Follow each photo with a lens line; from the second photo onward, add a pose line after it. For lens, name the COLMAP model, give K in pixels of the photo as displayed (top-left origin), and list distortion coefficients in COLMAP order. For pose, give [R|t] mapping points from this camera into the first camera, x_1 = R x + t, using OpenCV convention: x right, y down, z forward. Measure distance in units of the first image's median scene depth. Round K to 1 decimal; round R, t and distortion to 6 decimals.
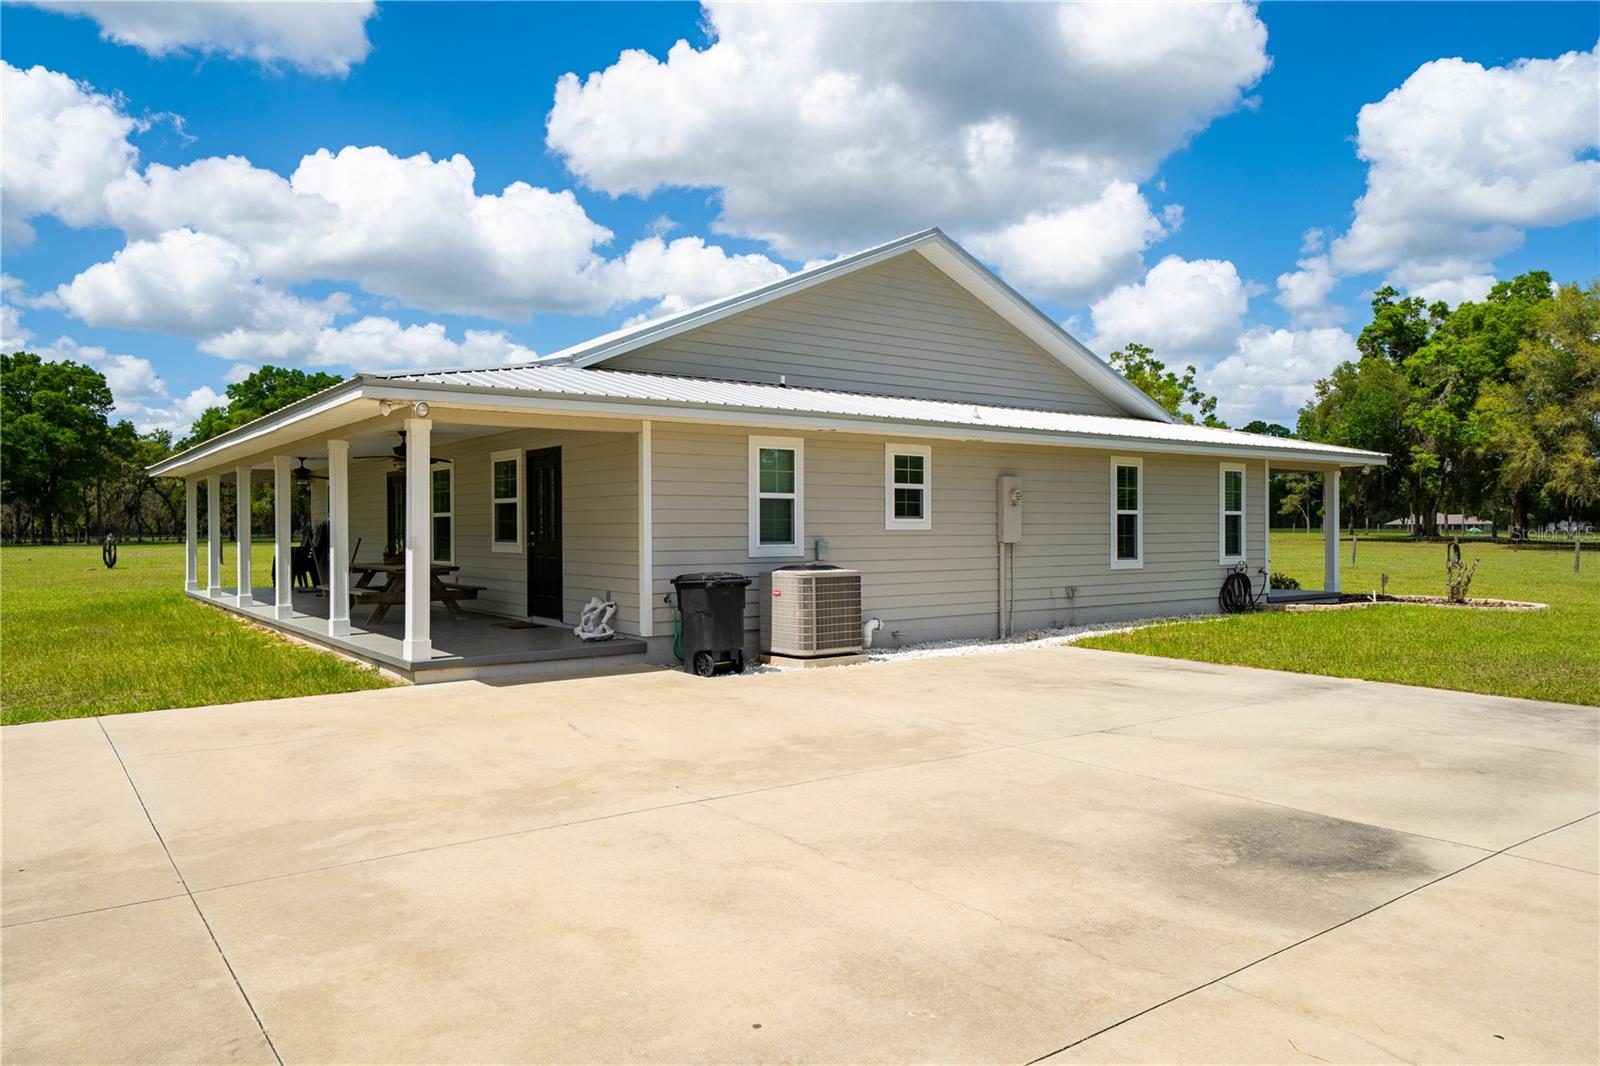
lens RADIAL K [[1075.7, 0, 791.2], [0, 1075.7, 531.7], [0, 0, 1]] dist [0.001278, -0.000079]
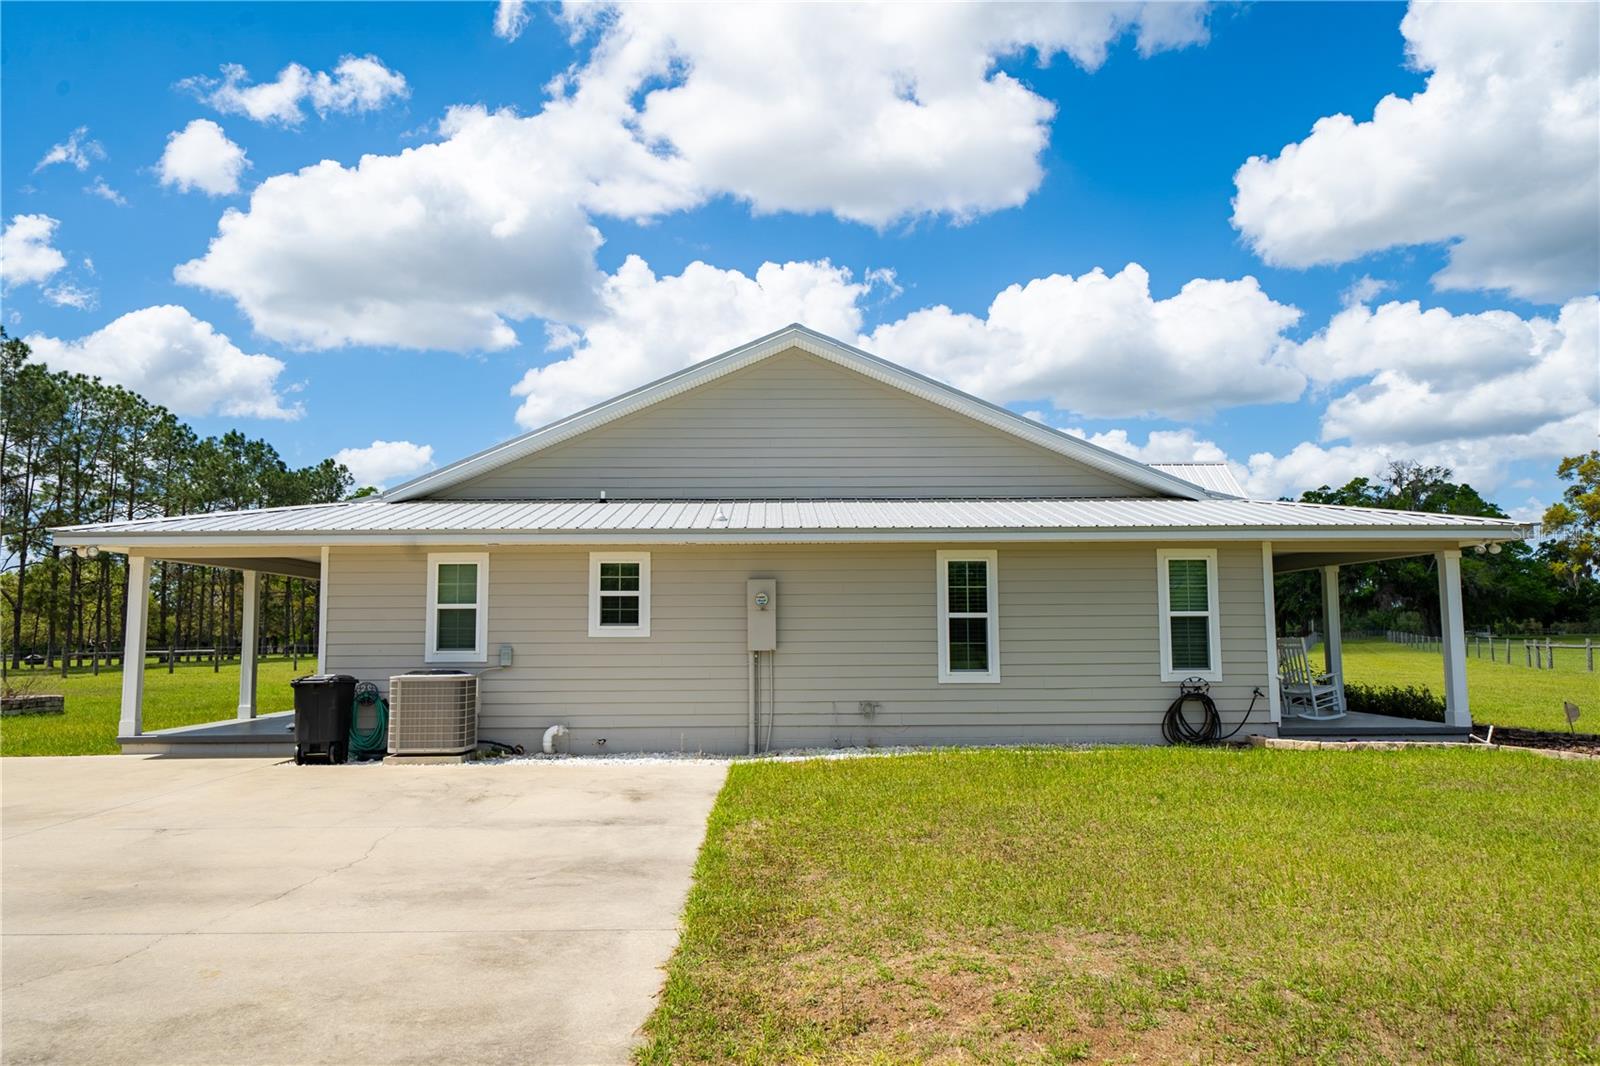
lens RADIAL K [[1075.7, 0, 791.2], [0, 1075.7, 531.7], [0, 0, 1]] dist [0.001278, -0.000079]
pose [[0.816711, -0.056691, -0.574255, 0.767652], [0.000994, 0.995299, -0.096844, -0.002068], [0.577046, 0.078523, 0.812928, 0.253133]]
